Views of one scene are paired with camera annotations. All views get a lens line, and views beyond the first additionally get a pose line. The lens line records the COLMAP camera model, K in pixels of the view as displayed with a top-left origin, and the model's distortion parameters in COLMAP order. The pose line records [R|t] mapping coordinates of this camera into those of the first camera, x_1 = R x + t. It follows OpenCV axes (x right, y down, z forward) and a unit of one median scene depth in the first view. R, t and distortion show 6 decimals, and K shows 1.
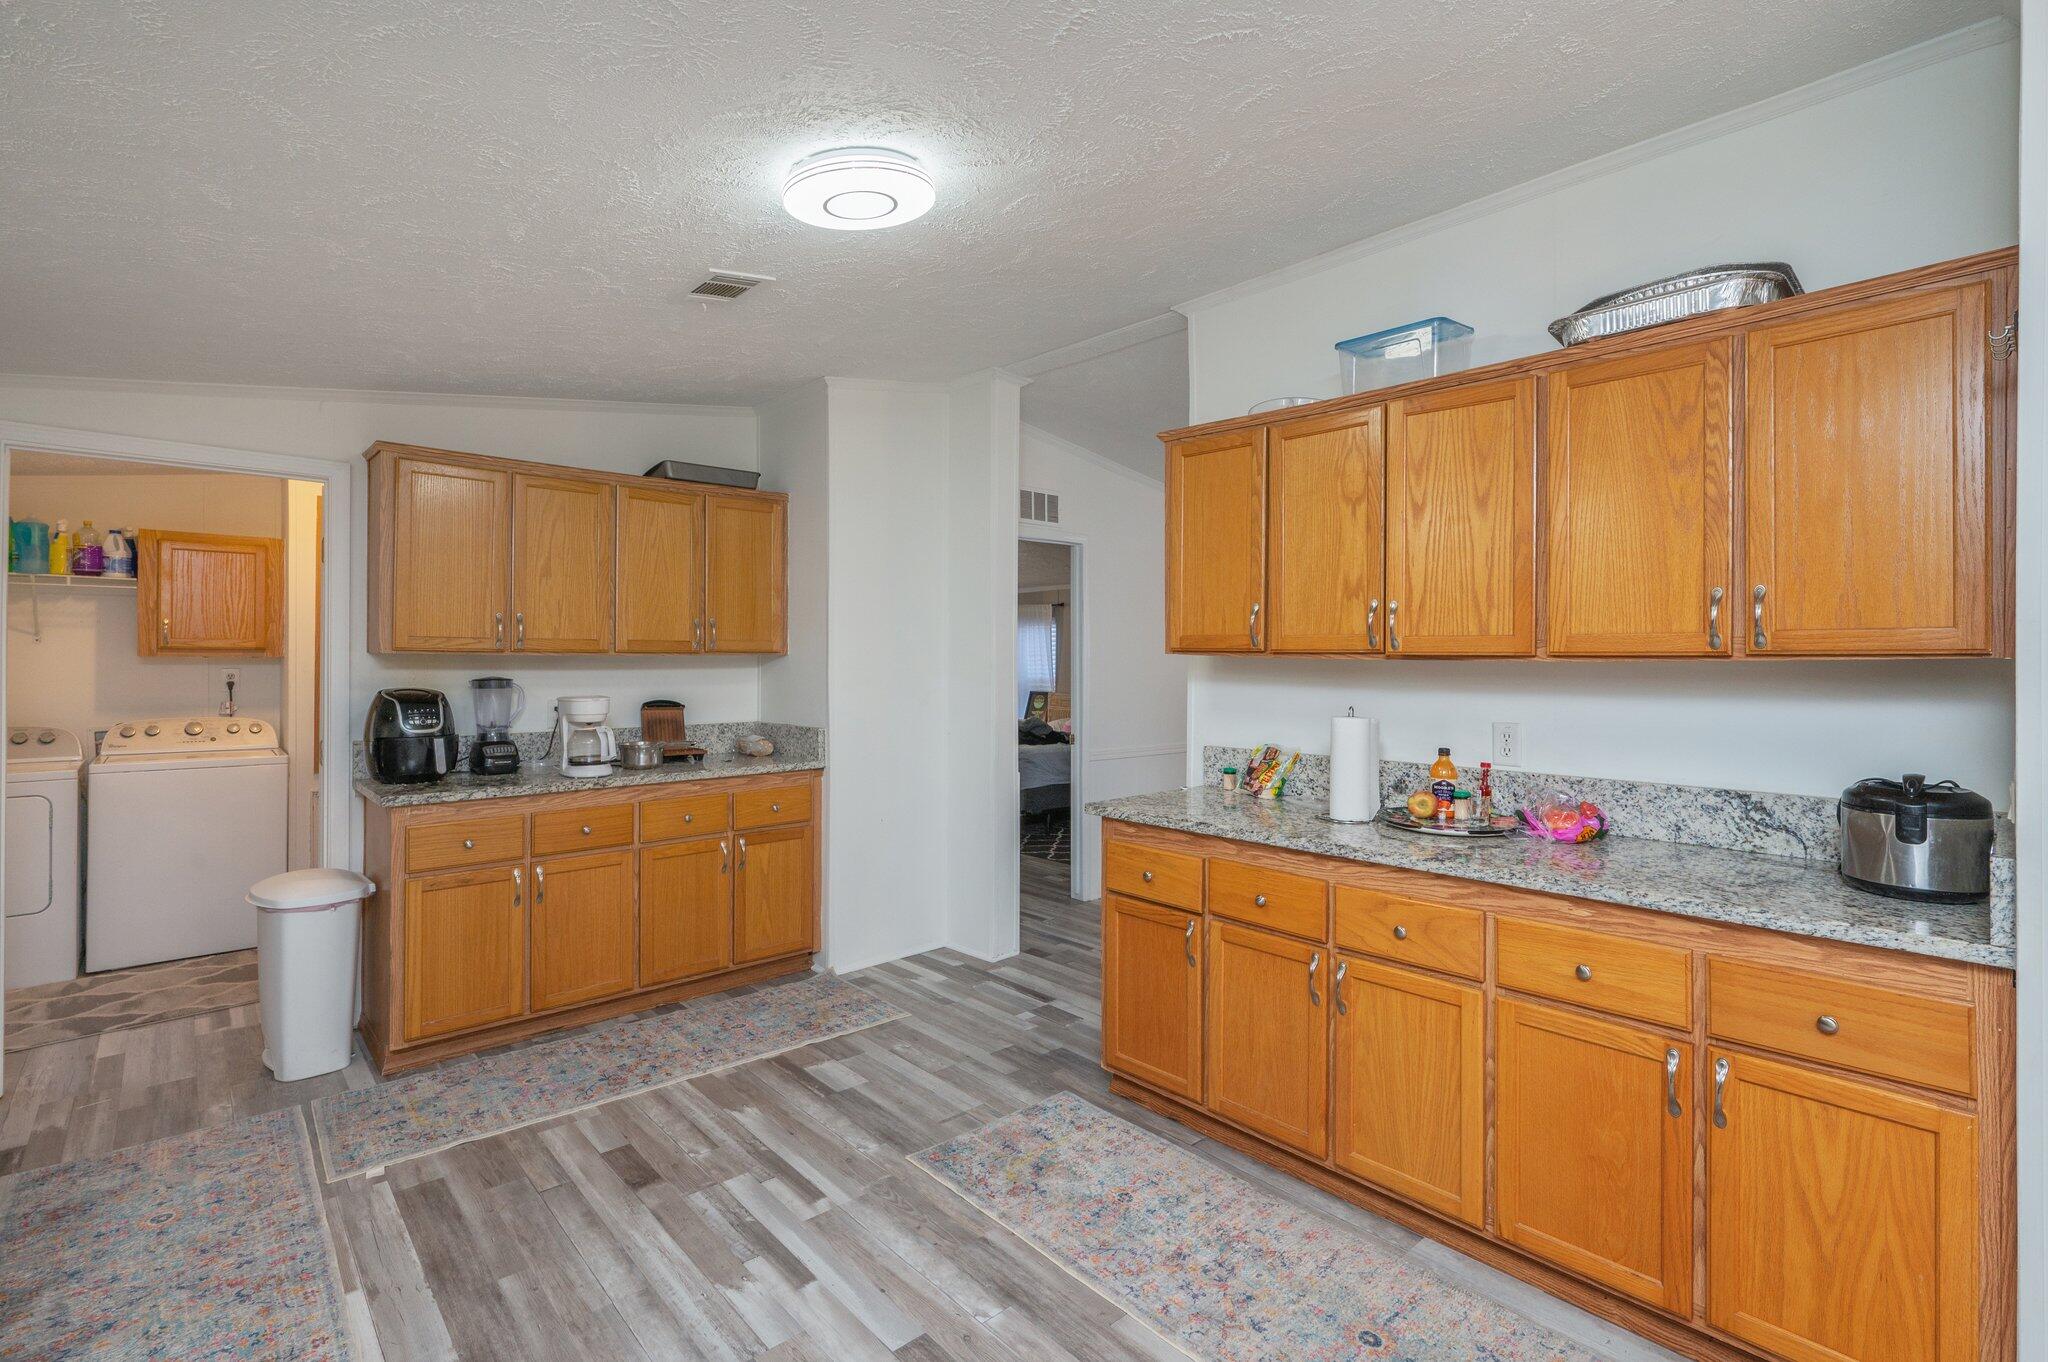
lens RADIAL K [[943.2, 0, 1013.0], [0, 943.2, 656.5], [0, 0, 1]] dist [-0.003006, 0.000901]
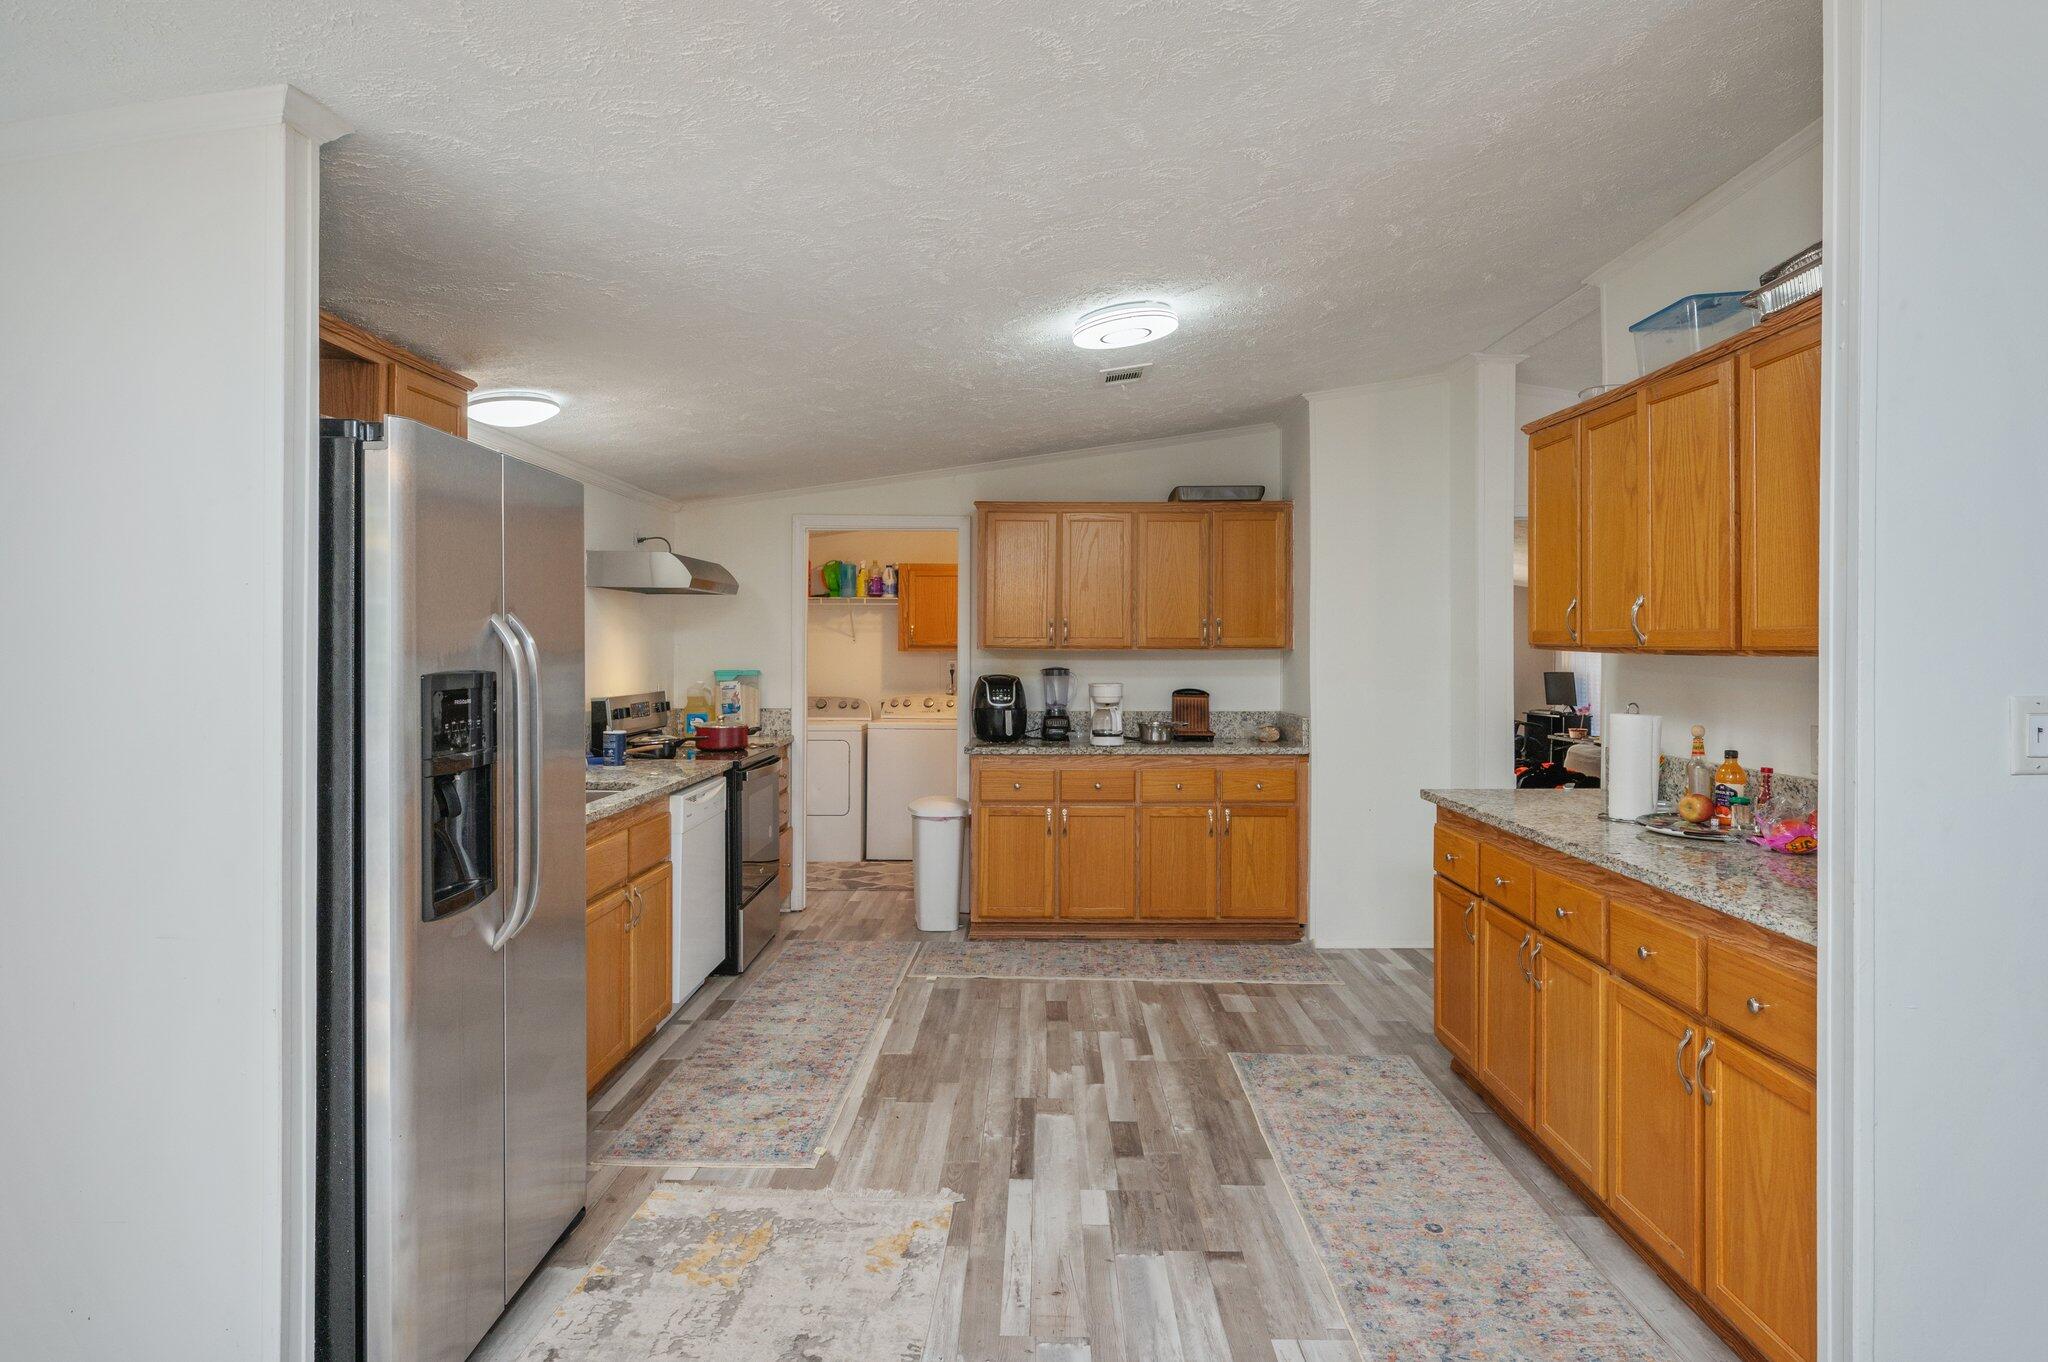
lens RADIAL K [[1151.6, 0, 1010.1], [0, 1151.6, 650.2], [0, 0, 1]] dist [-0.007514, -0.001181]
pose [[0.727546, -0.000994, -0.686058, 0.686745], [0.000389, 0.999999, -0.001036, 0.000212], [0.686059, 0.000487, 0.727546, -0.289901]]
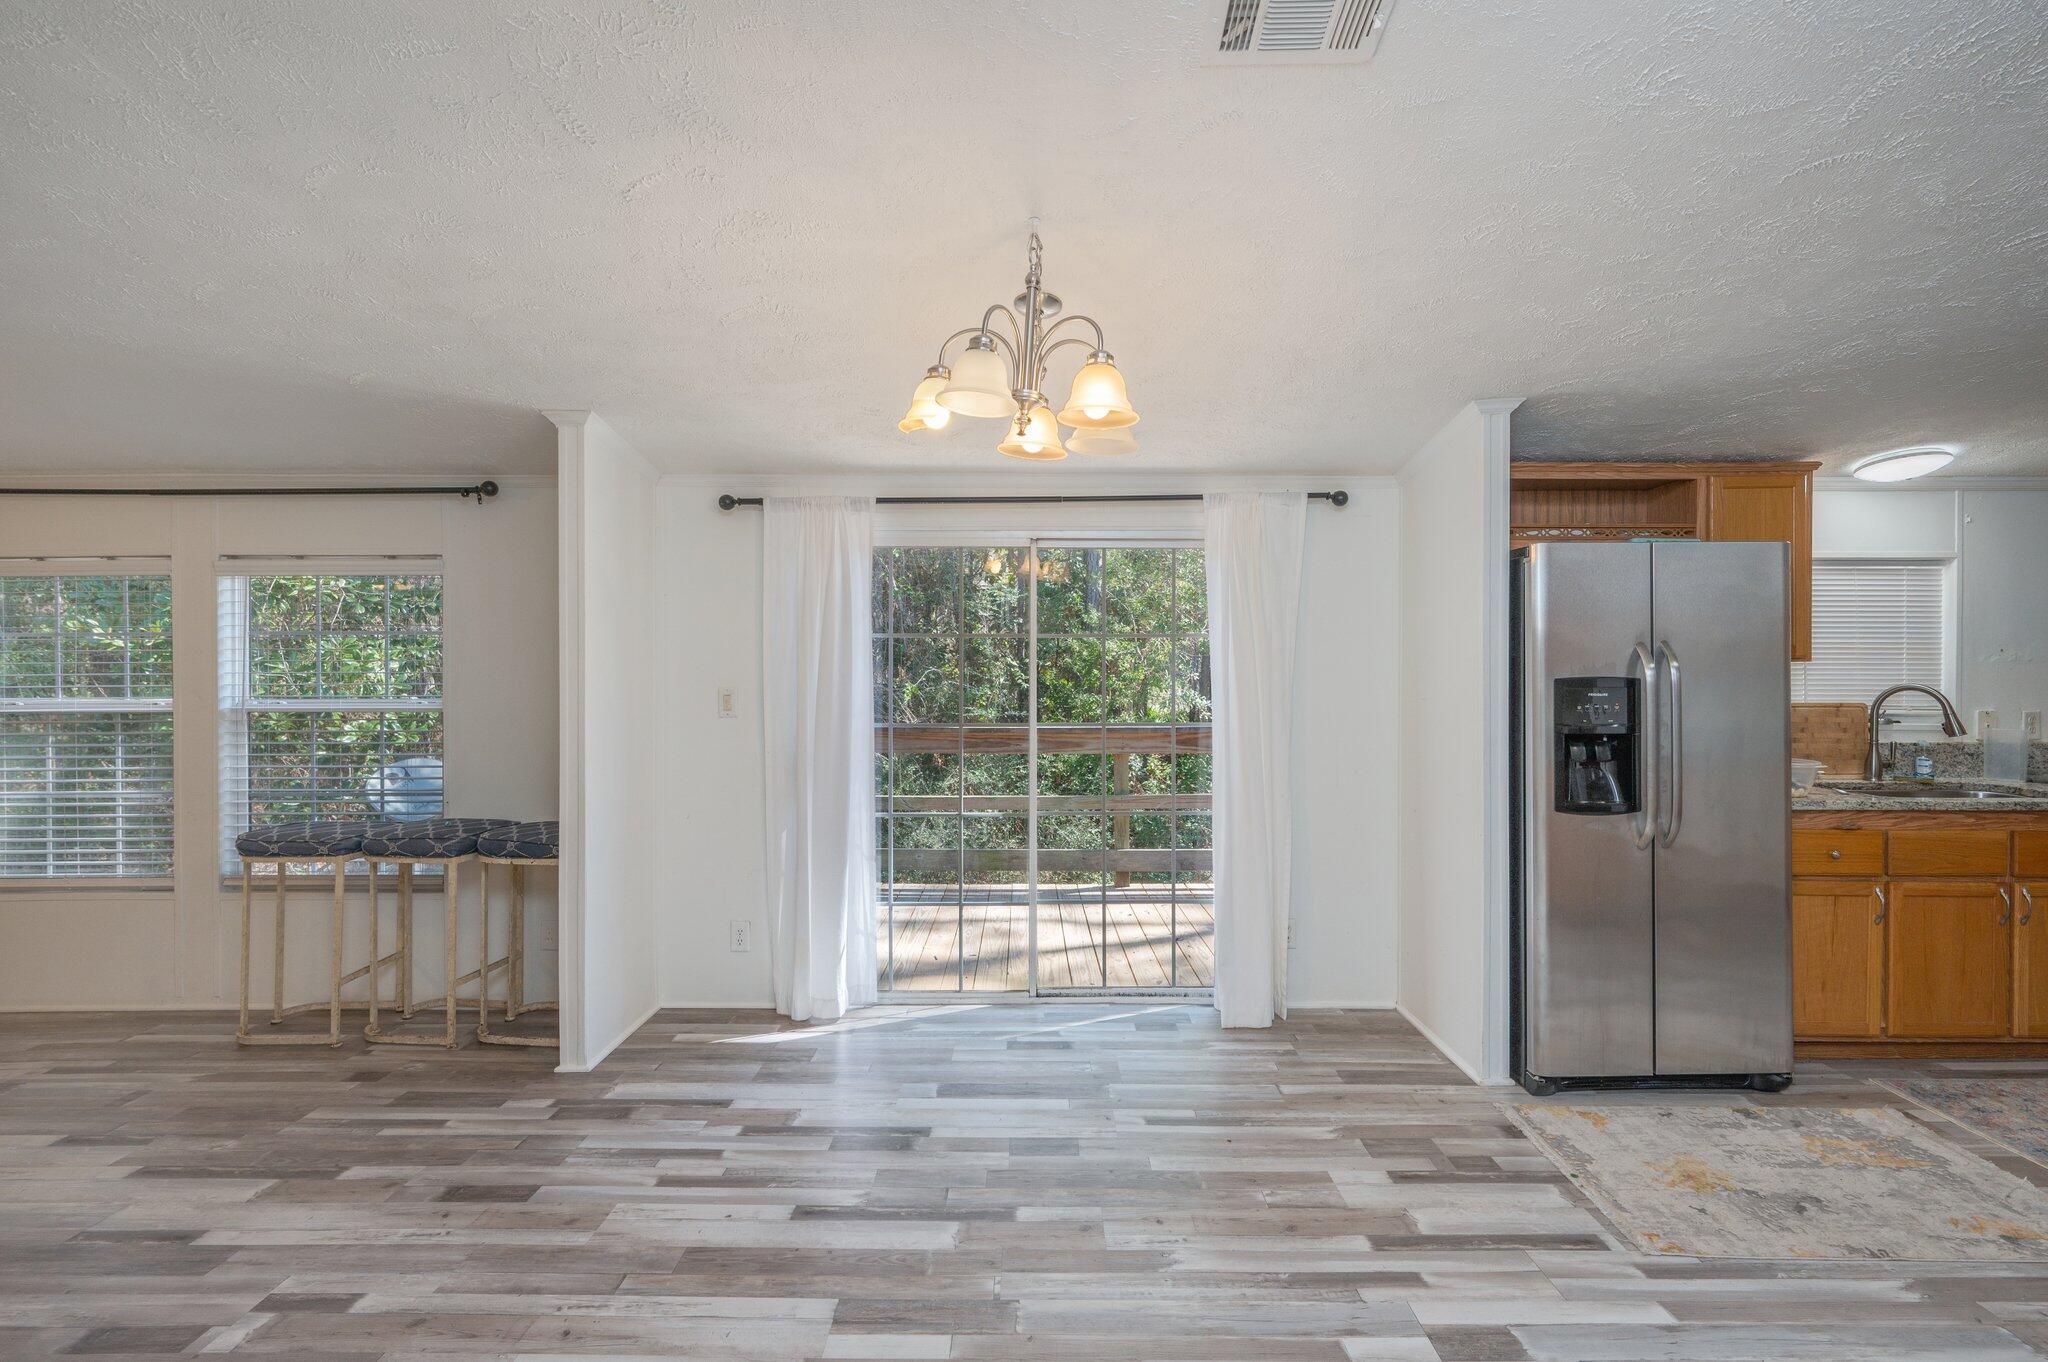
lens RADIAL K [[943.2, 0, 1037.2], [0, 943.2, 684.3], [0, 0, 1]] dist [-0.003006, 0.000901]
pose [[-0.669982, 0.006893, -0.742345, 1.142211], [0.001221, 0.999966, 0.008183, 0.012031], [0.742376, 0.004576, -0.669968, 0.269488]]
